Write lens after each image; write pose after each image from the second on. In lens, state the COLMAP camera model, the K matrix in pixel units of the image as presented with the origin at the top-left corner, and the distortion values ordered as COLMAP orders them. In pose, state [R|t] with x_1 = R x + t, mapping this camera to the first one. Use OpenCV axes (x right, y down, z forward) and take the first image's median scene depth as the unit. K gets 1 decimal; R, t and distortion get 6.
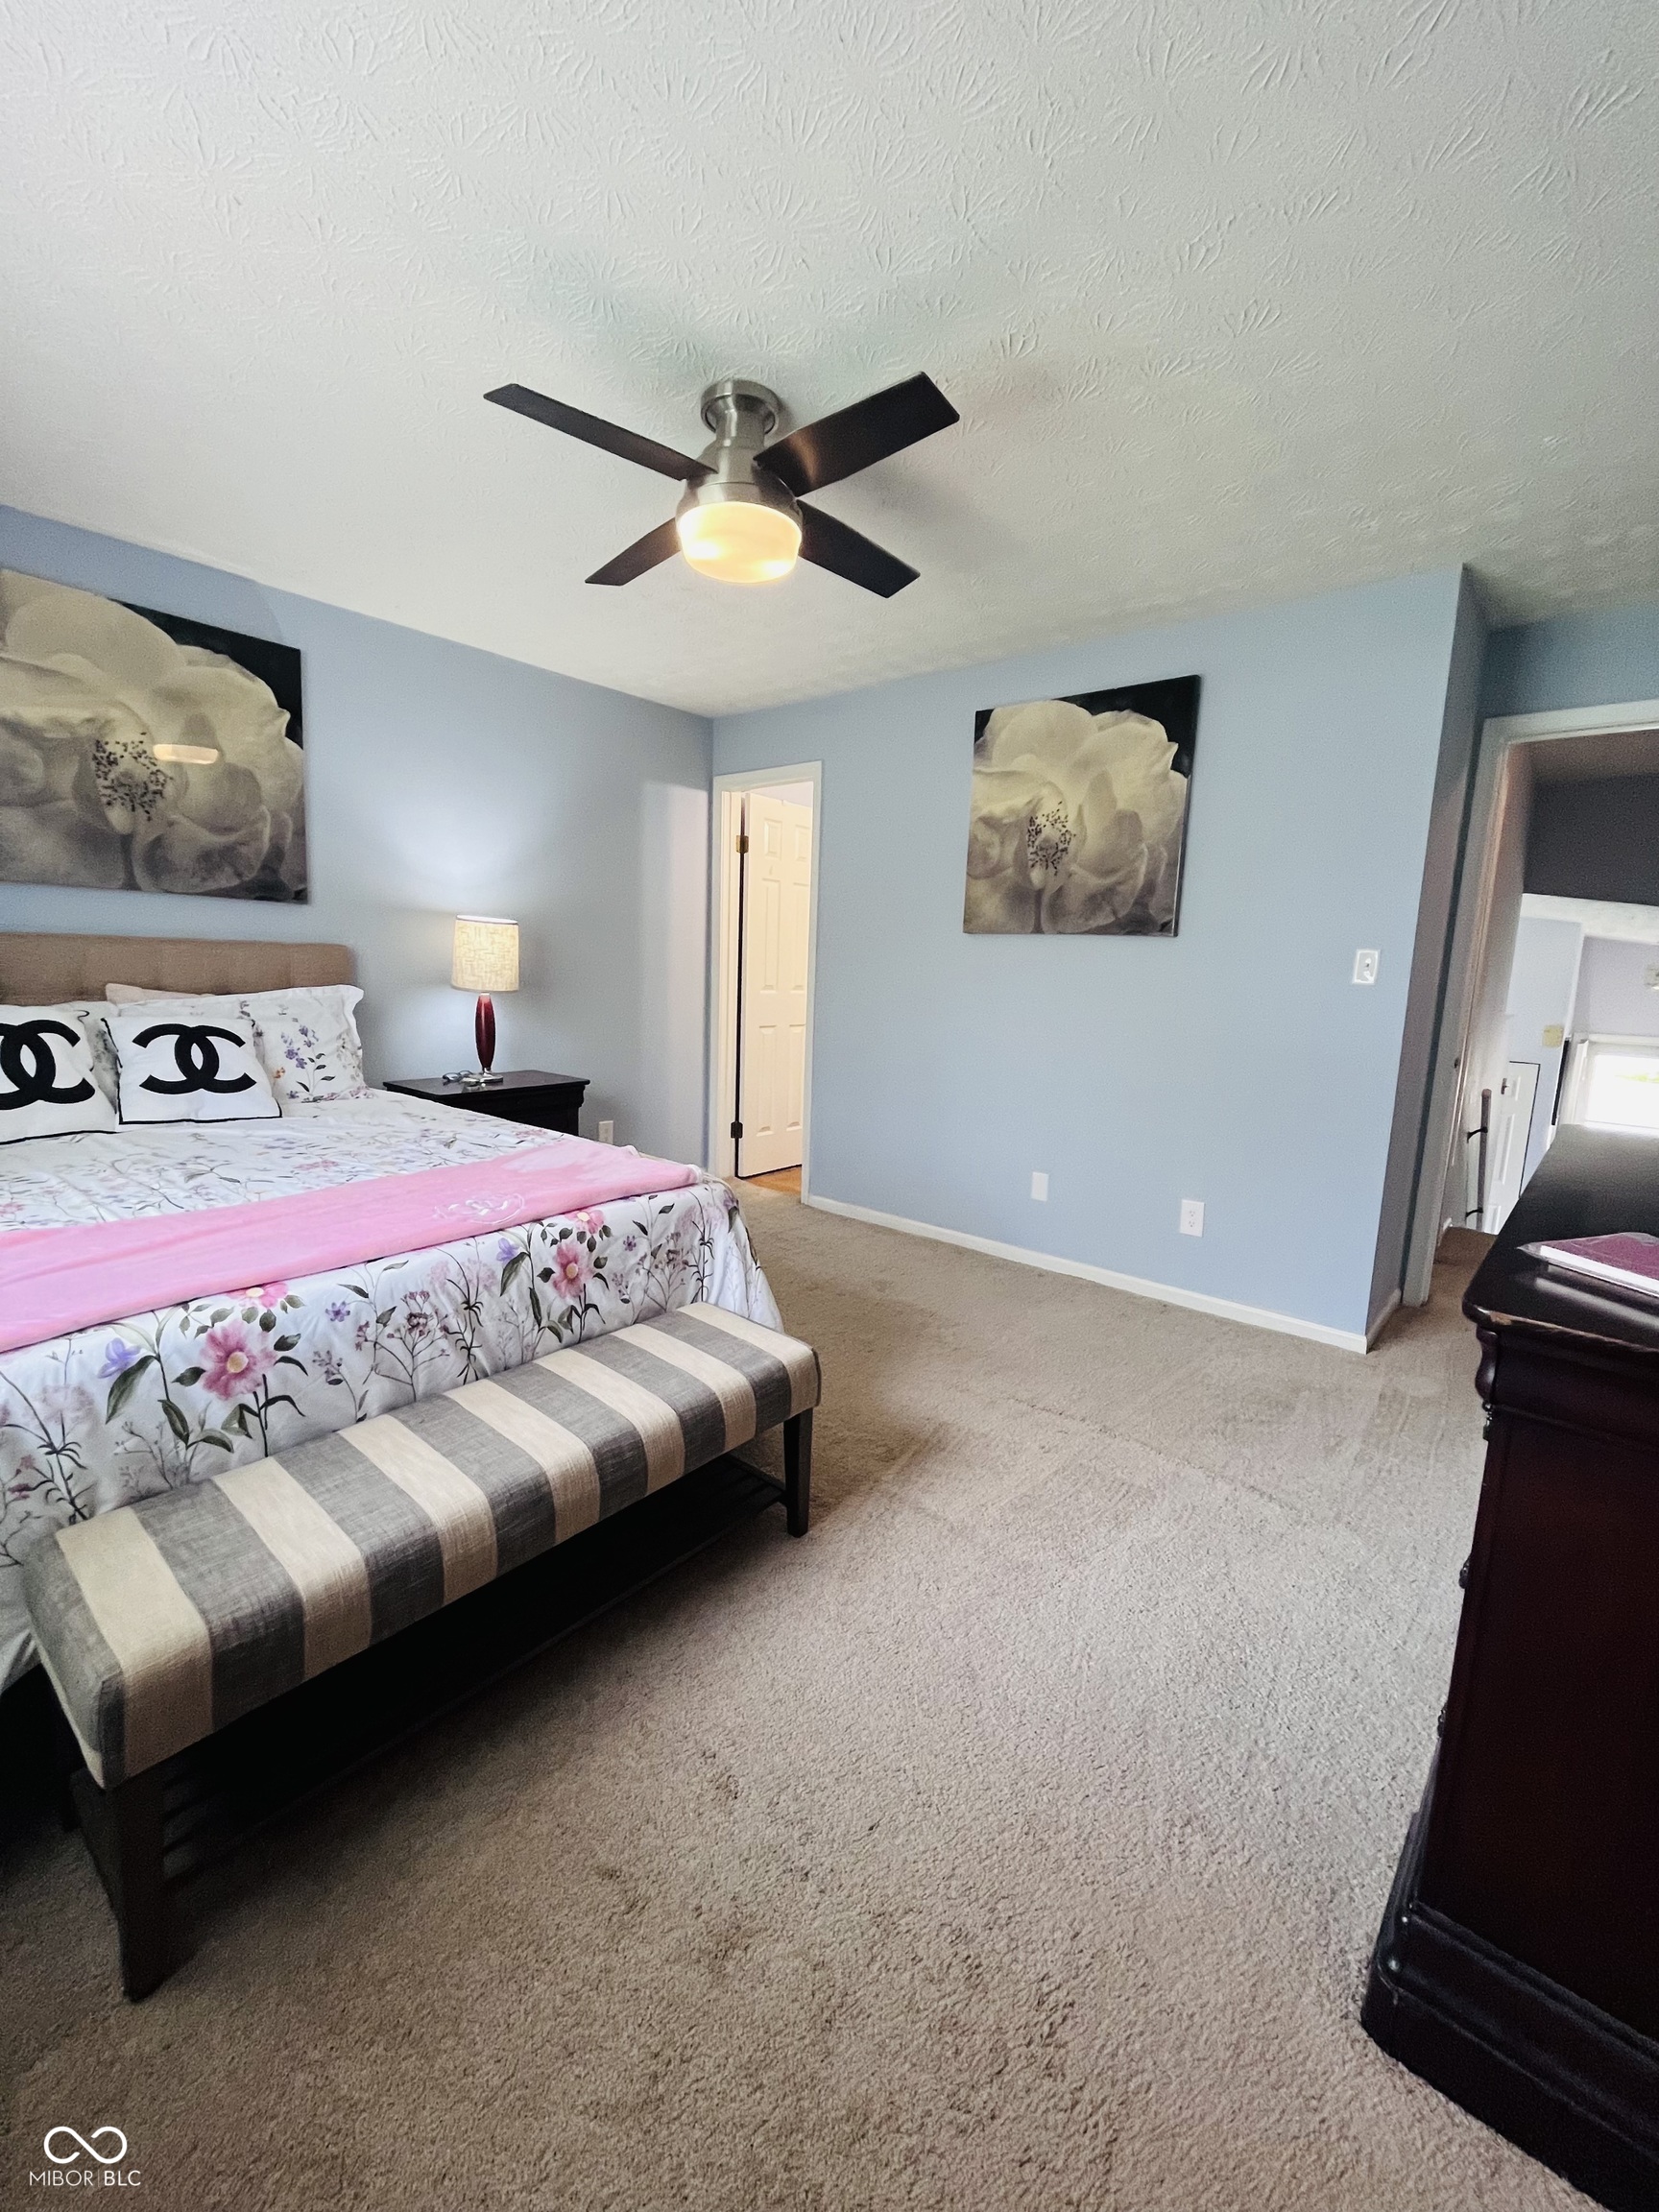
lens RADIAL K [[903.6, 0, 830.2], [0, 903.6, 1099.6], [0, 0, 1]] dist [-0.003667, -0.000280]
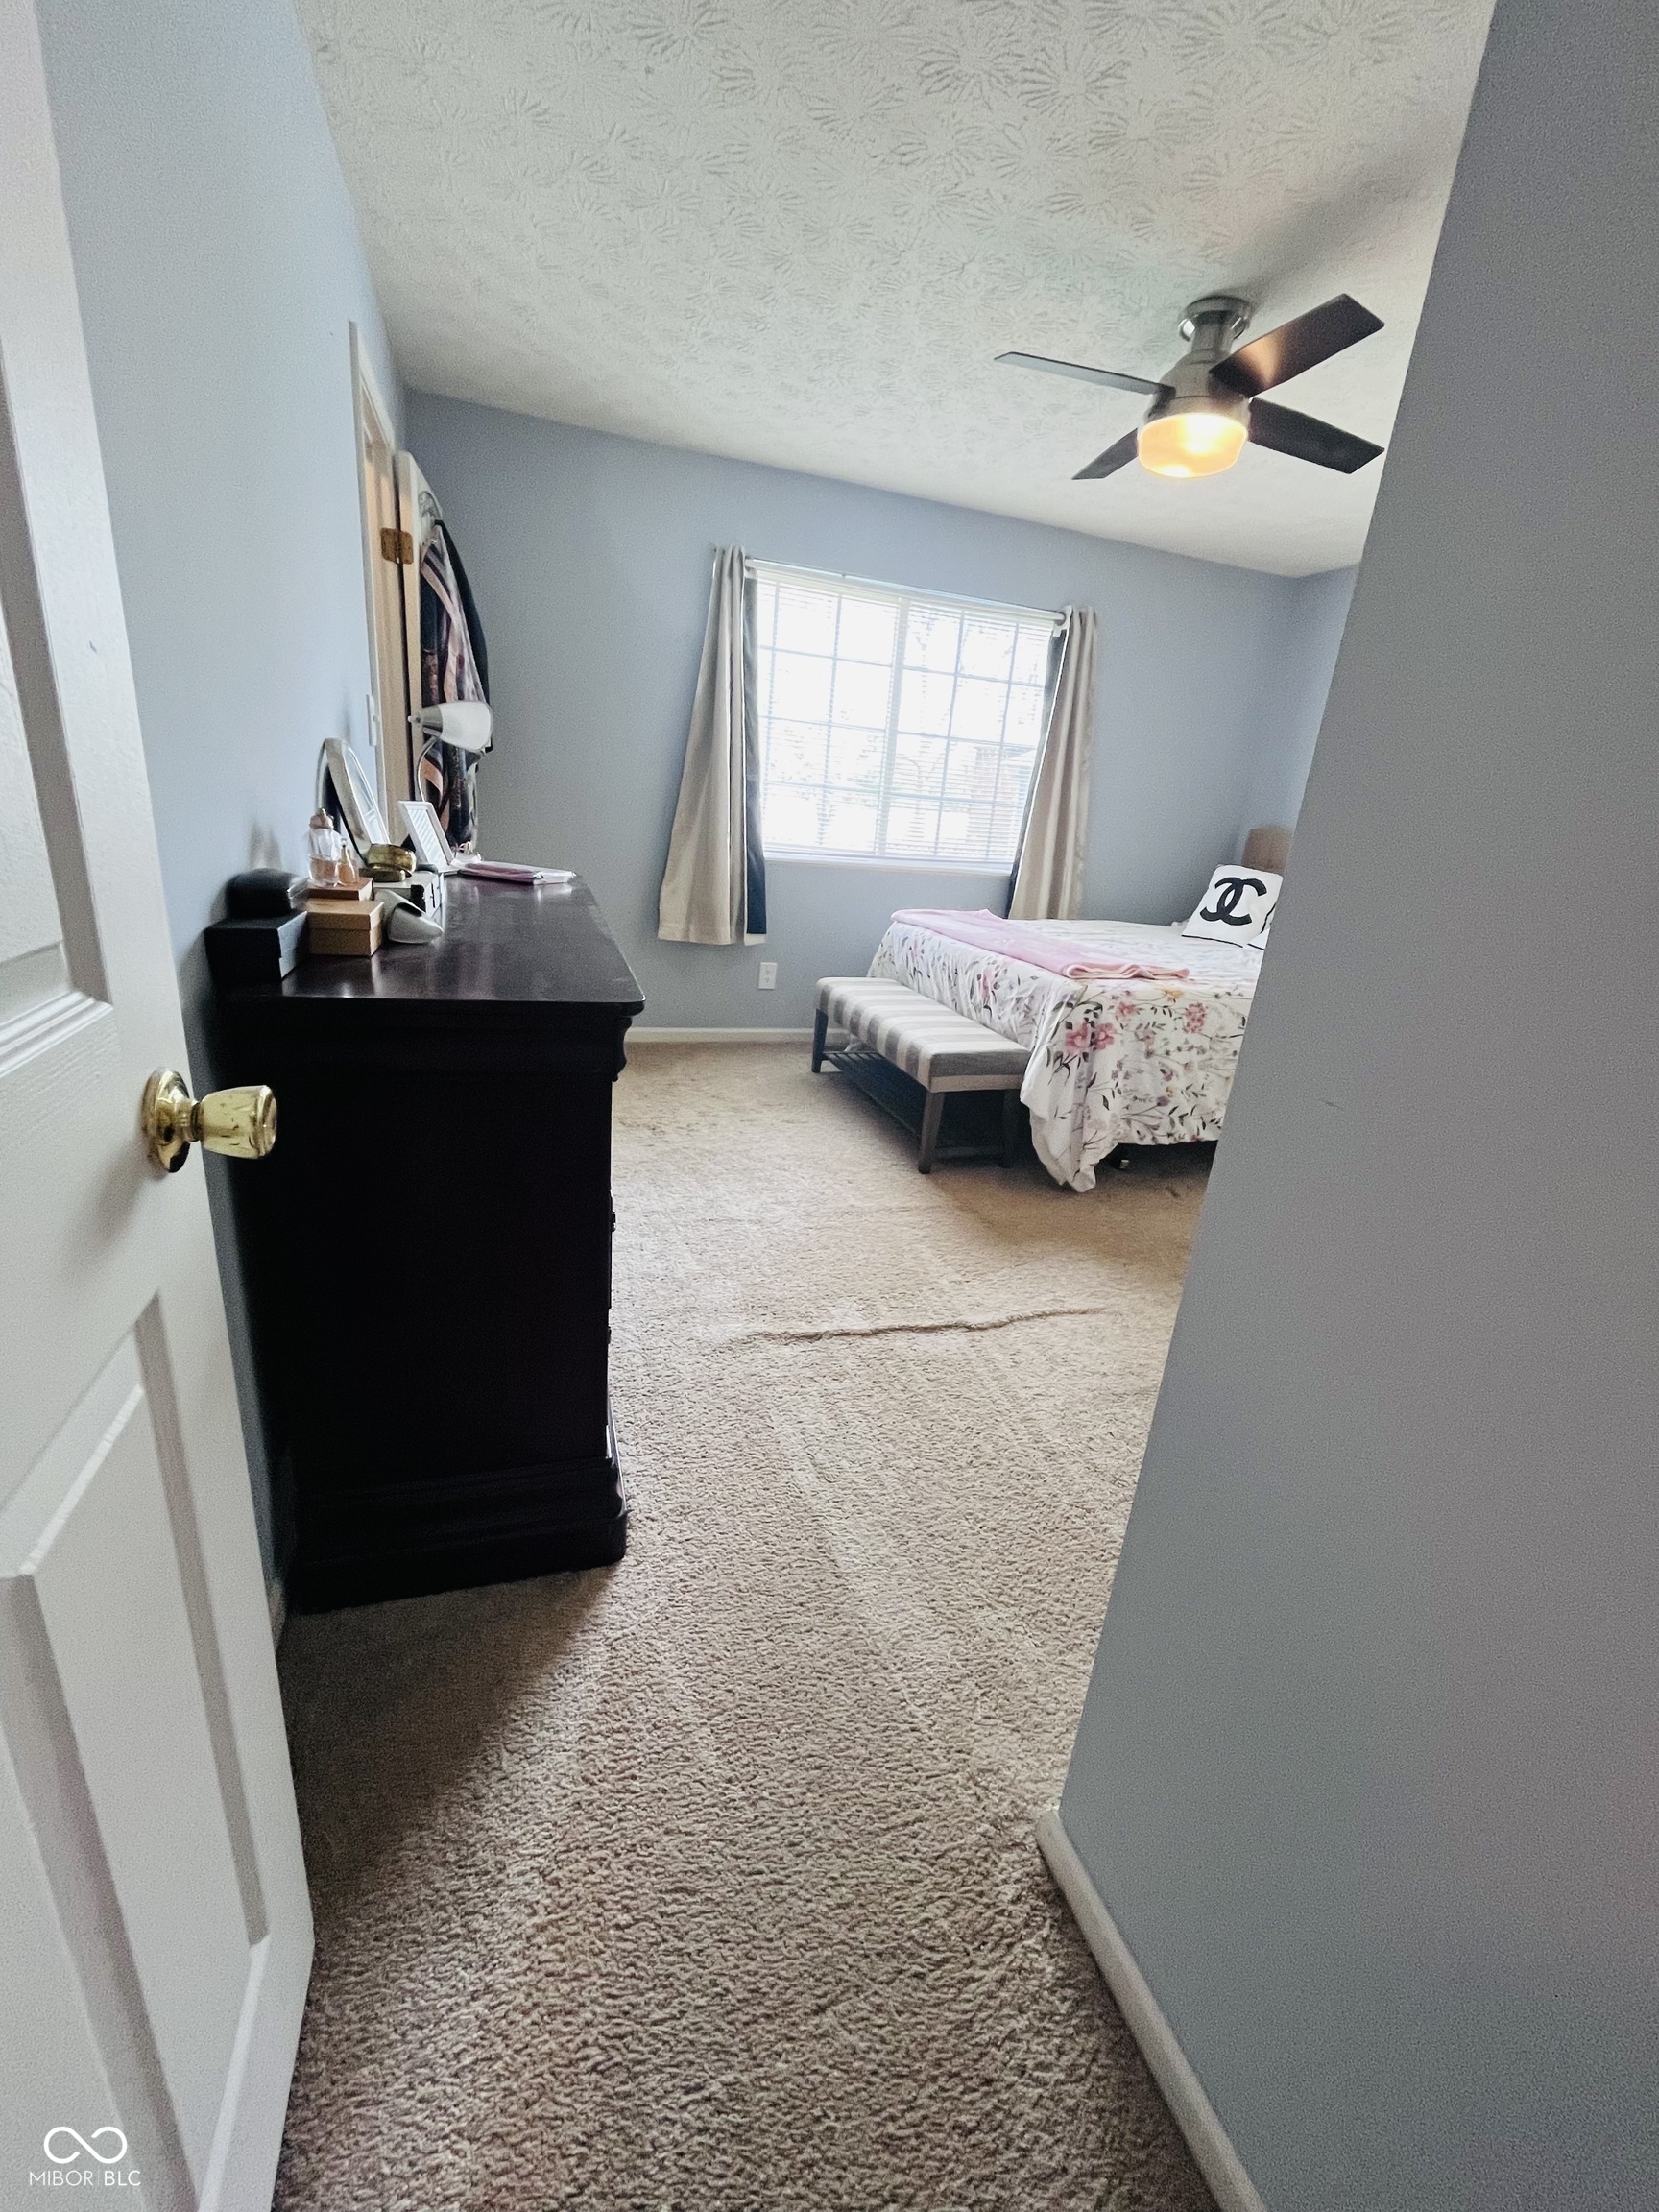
lens RADIAL K [[903.6, 0, 830.2], [0, 903.6, 1099.6], [0, 0, 1]] dist [-0.003667, -0.000280]
pose [[-0.510802, 0.192849, -0.837789, 1.319574], [-0.233033, 0.906971, 0.350855, -0.146708], [0.827512, 0.374450, -0.418342, 1.451937]]
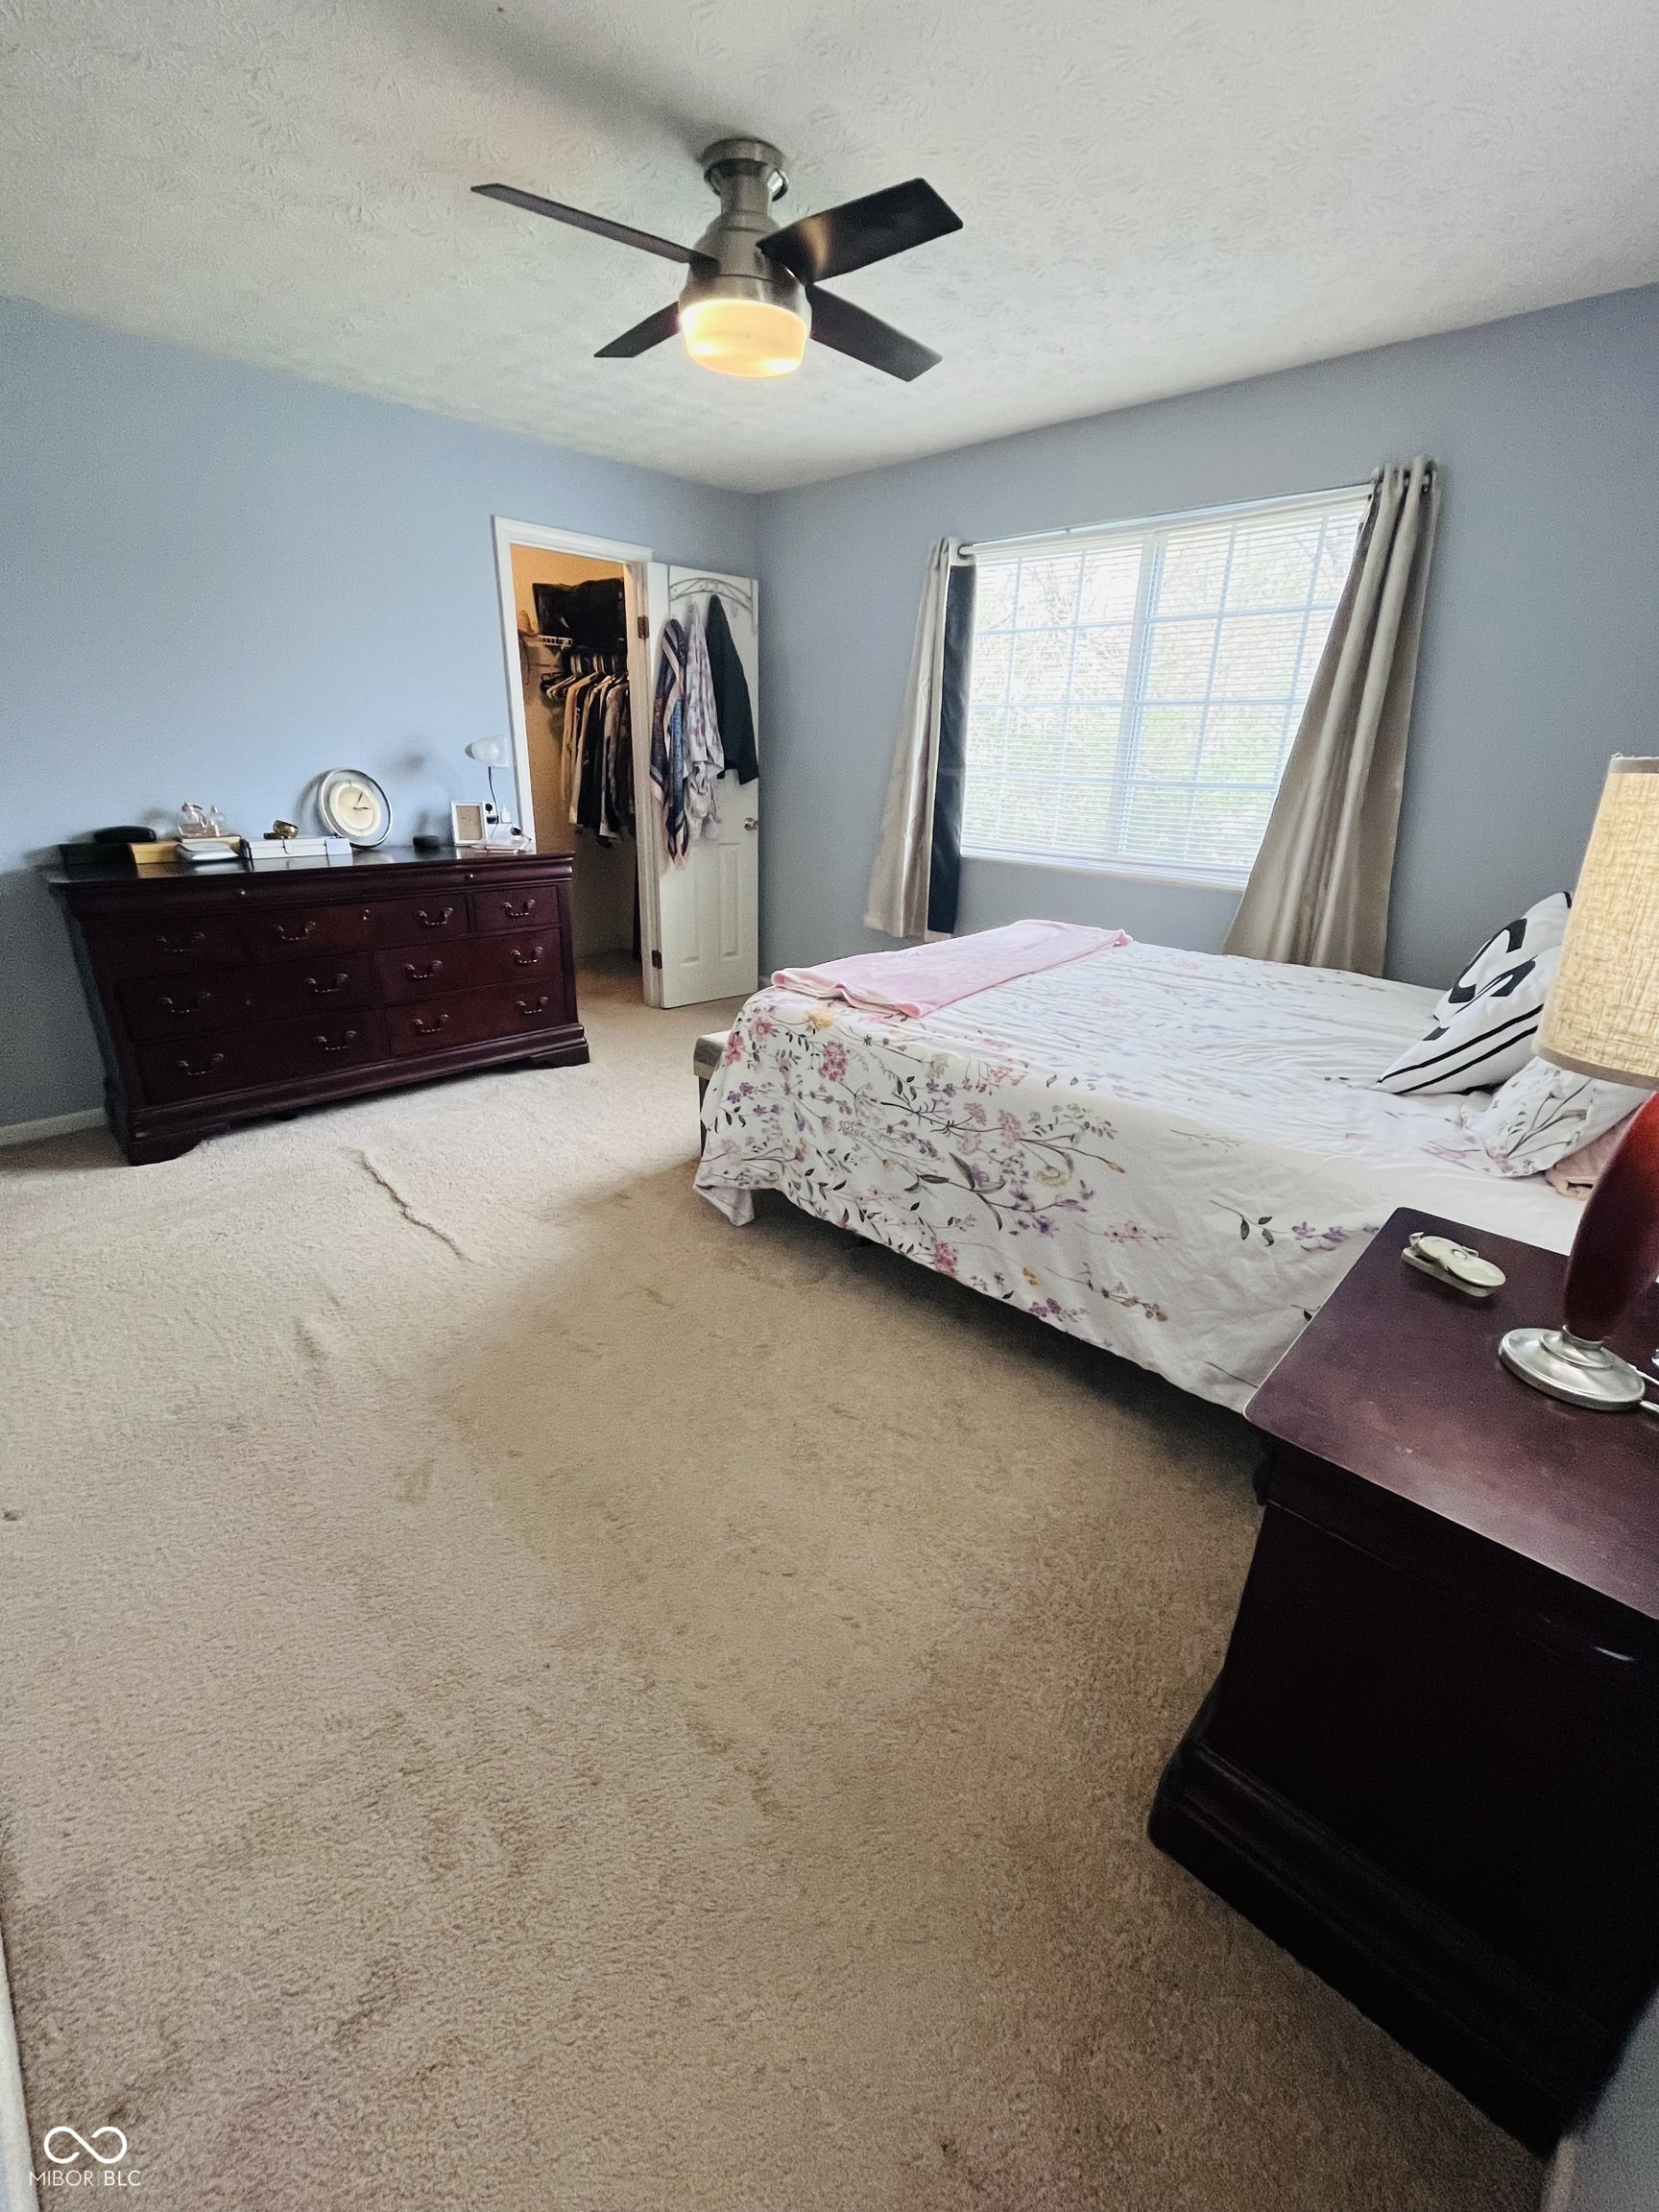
lens RADIAL K [[903.6, 0, 830.2], [0, 903.6, 1099.6], [0, 0, 1]] dist [-0.003667, -0.000280]
pose [[-0.995583, -0.081894, 0.045911, -0.305860], [-0.047883, 0.863542, 0.501999, -0.409213], [-0.080756, 0.497584, -0.863649, 2.270447]]
